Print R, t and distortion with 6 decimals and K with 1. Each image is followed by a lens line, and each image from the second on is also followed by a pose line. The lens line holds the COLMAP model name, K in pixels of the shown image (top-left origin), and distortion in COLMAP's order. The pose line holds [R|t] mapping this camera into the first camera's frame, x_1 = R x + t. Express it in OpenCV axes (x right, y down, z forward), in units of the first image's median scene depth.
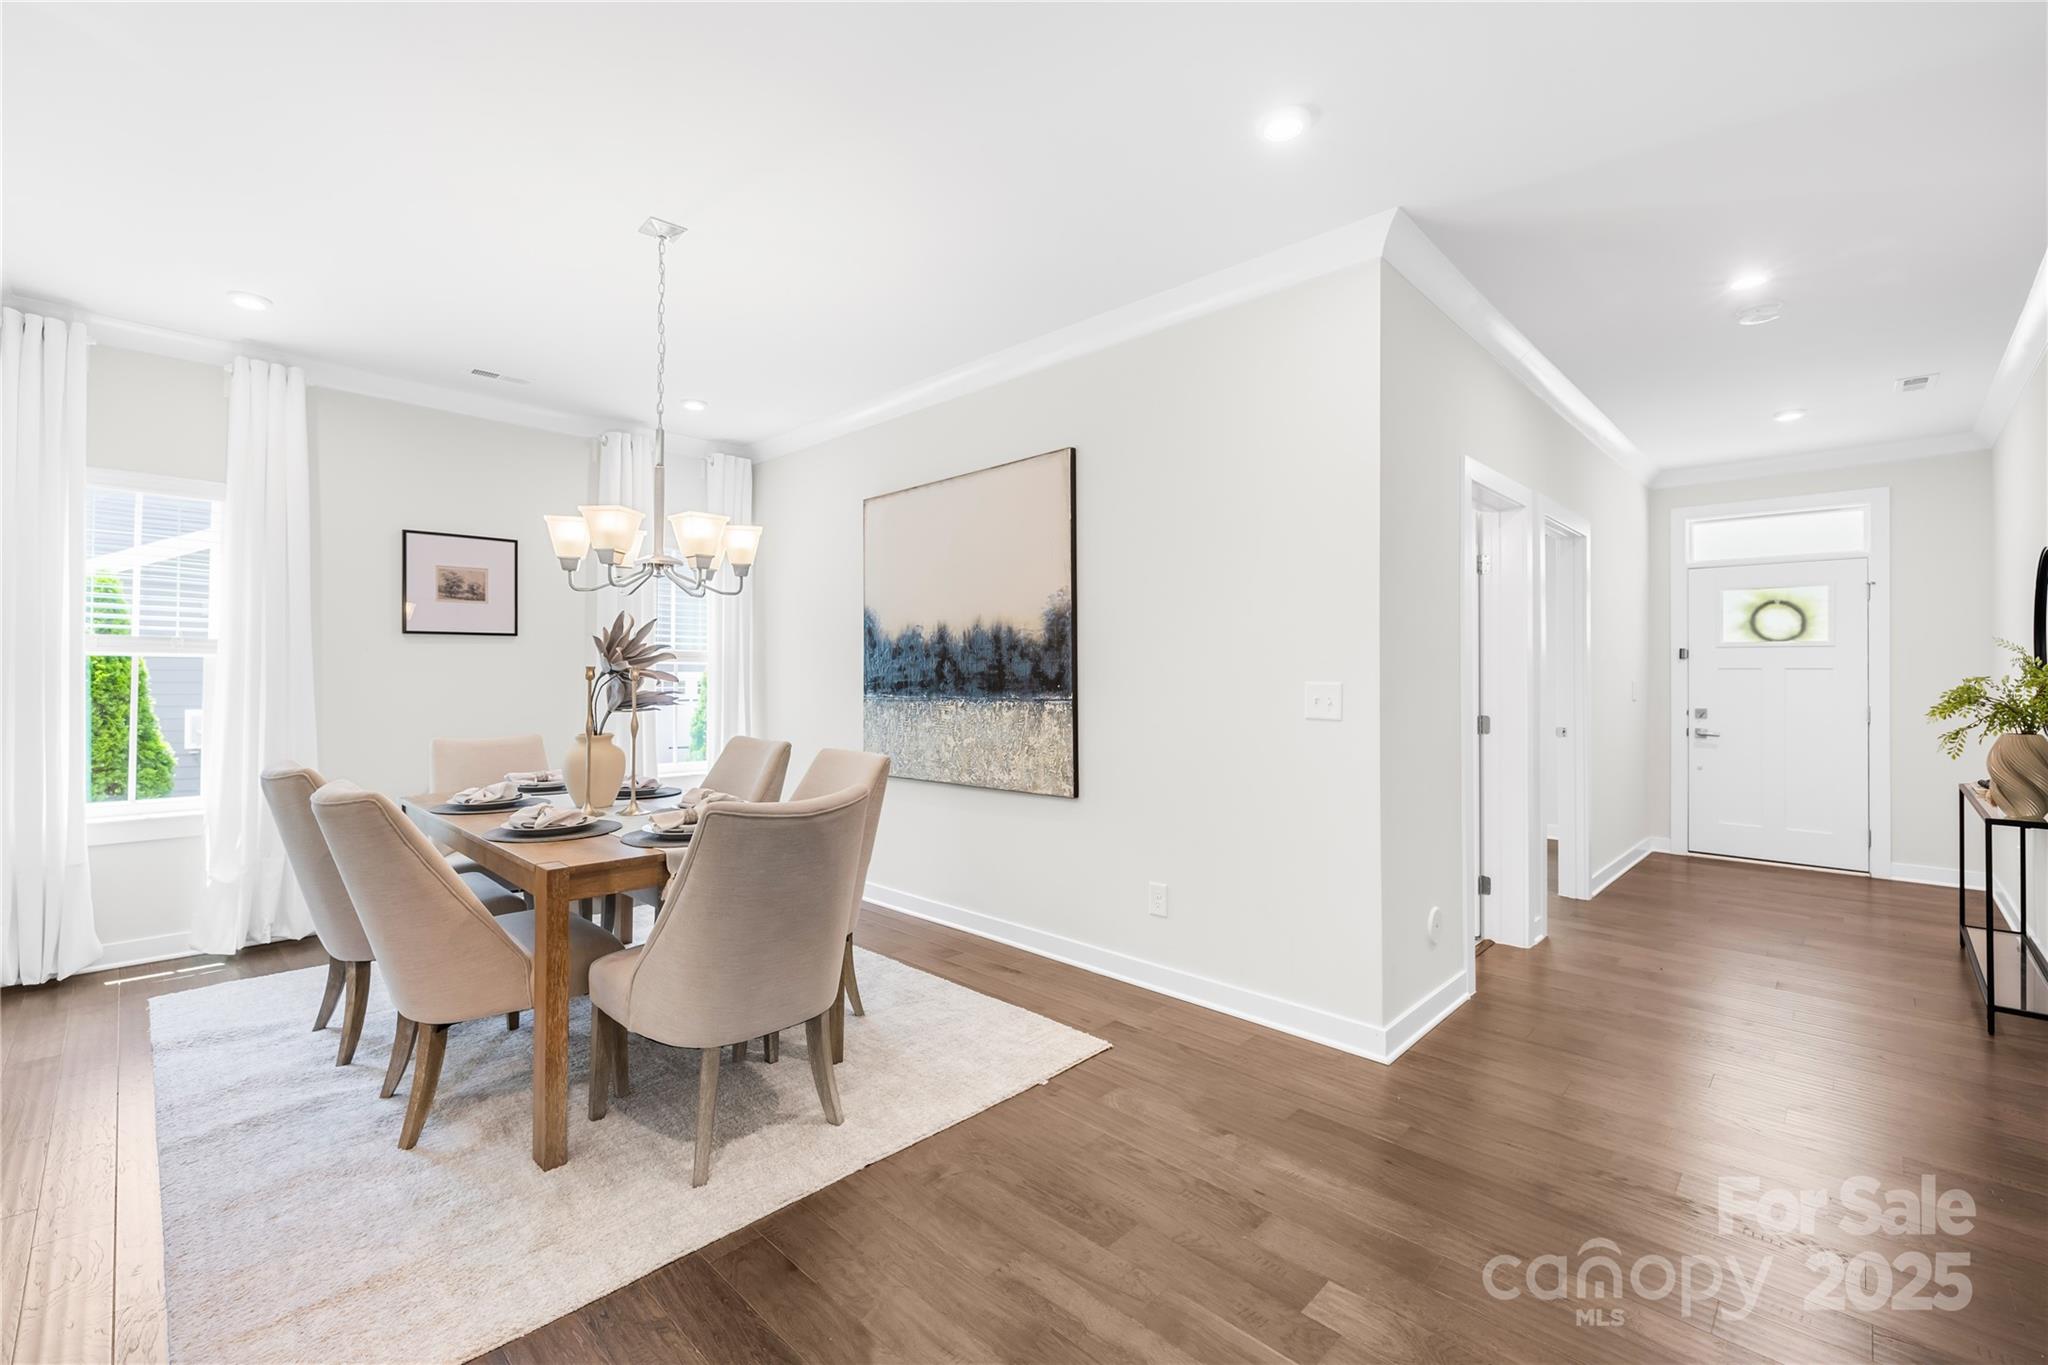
lens RADIAL K [[867.8, 0, 1020.9], [0, 867.8, 651.1], [0, 0, 1]] dist [0.000845, 0.000094]
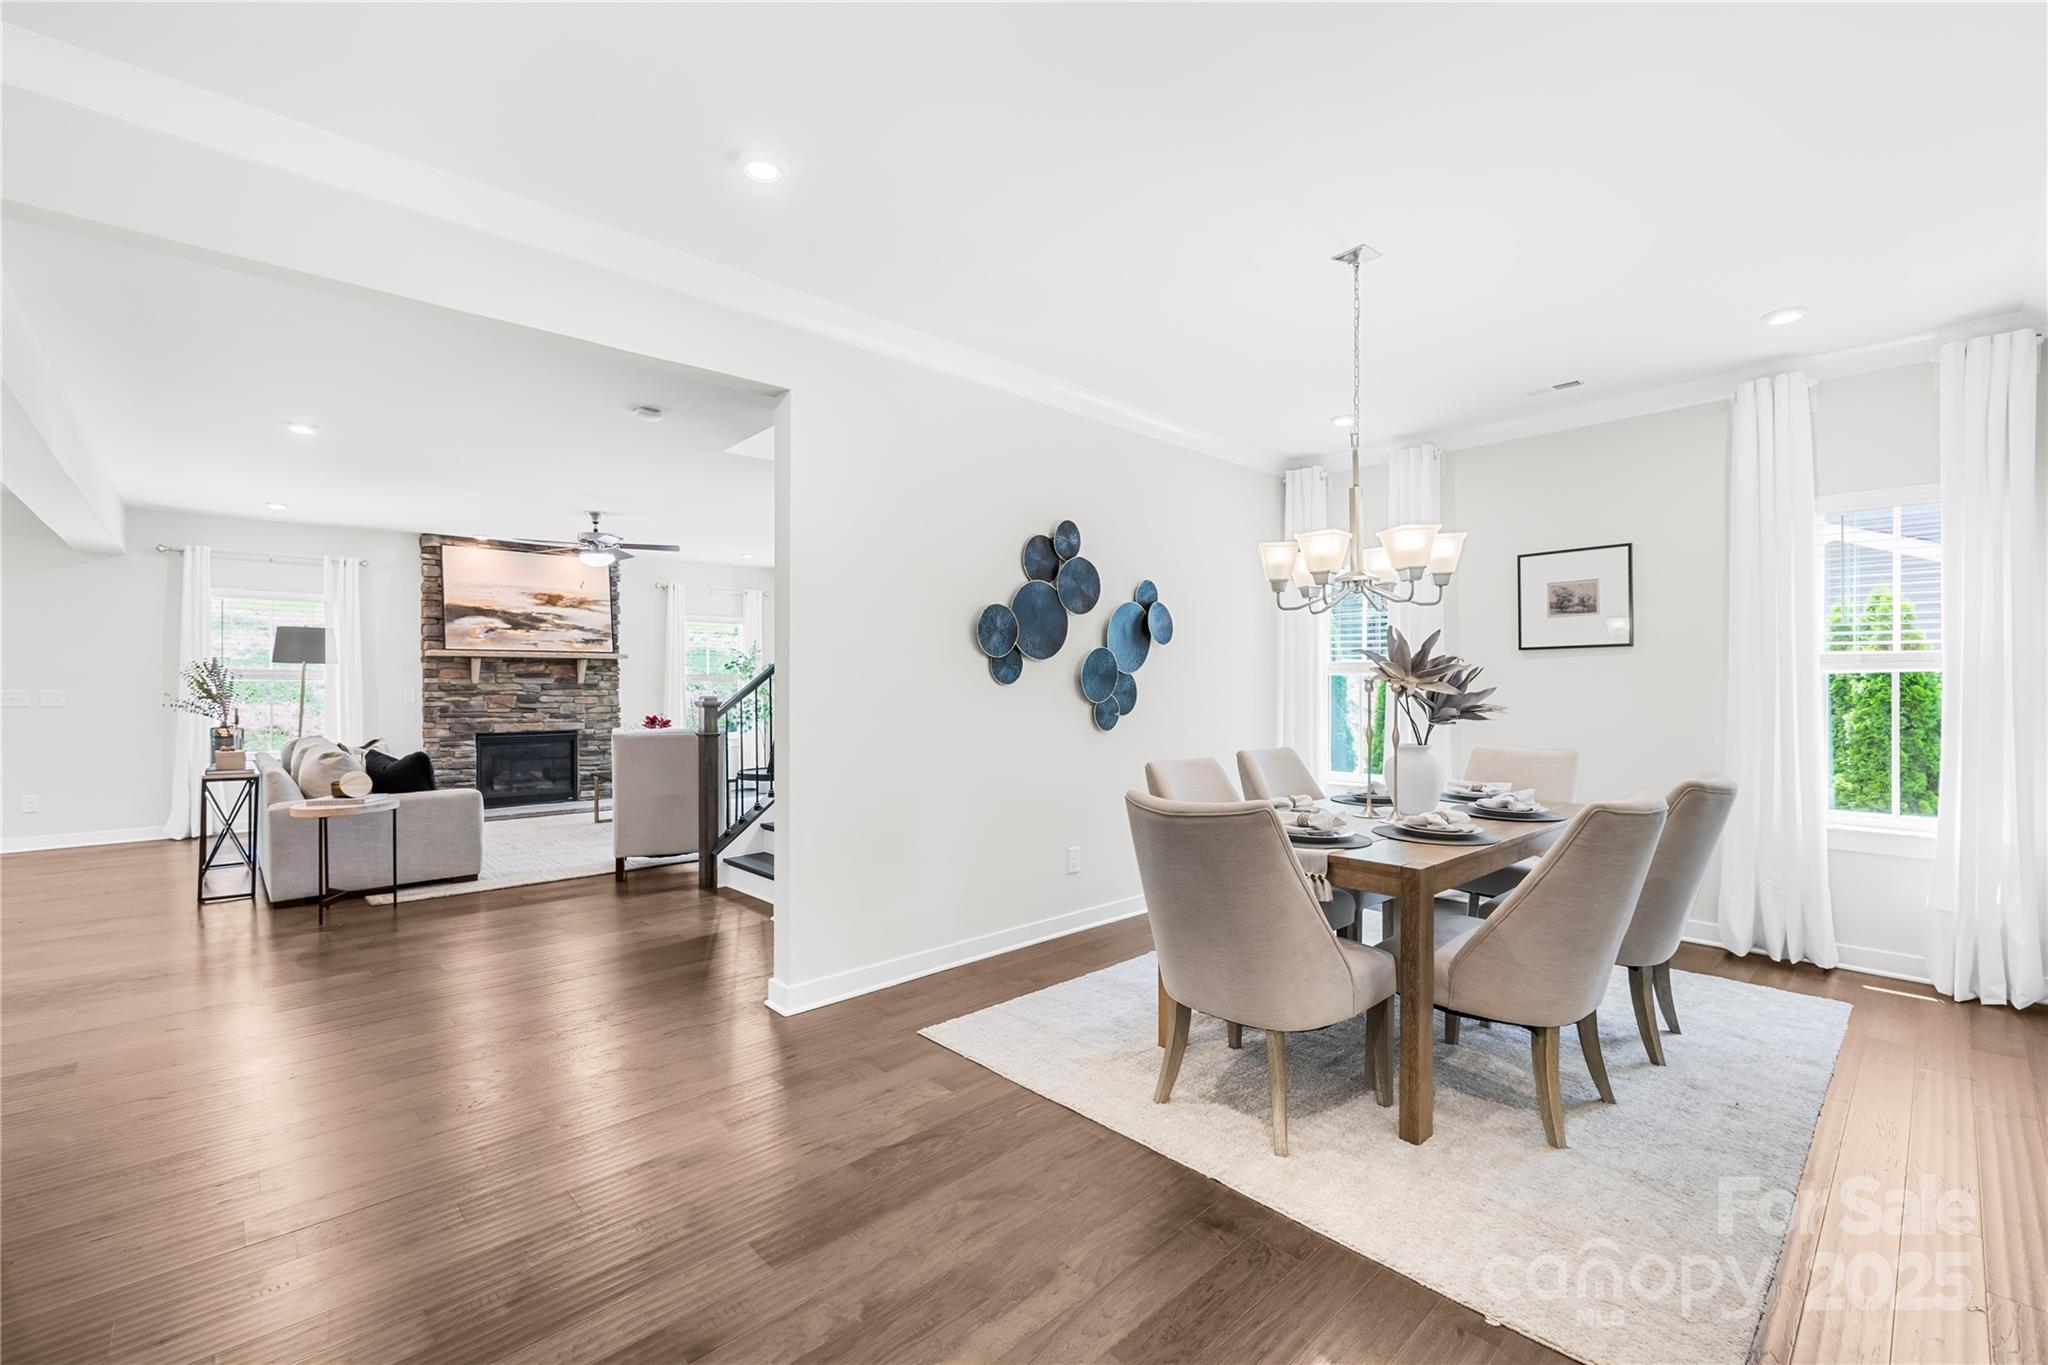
lens RADIAL K [[870.5, 0, 1000.8], [0, 870.5, 677.1], [0, 0, 1]] dist [-0.018756, 0.000020]
pose [[-0.058901, -0.009636, -0.998217, 0.395834], [0.020533, 0.999730, -0.010862, 0.012289], [0.998053, -0.021136, -0.058688, 0.396177]]
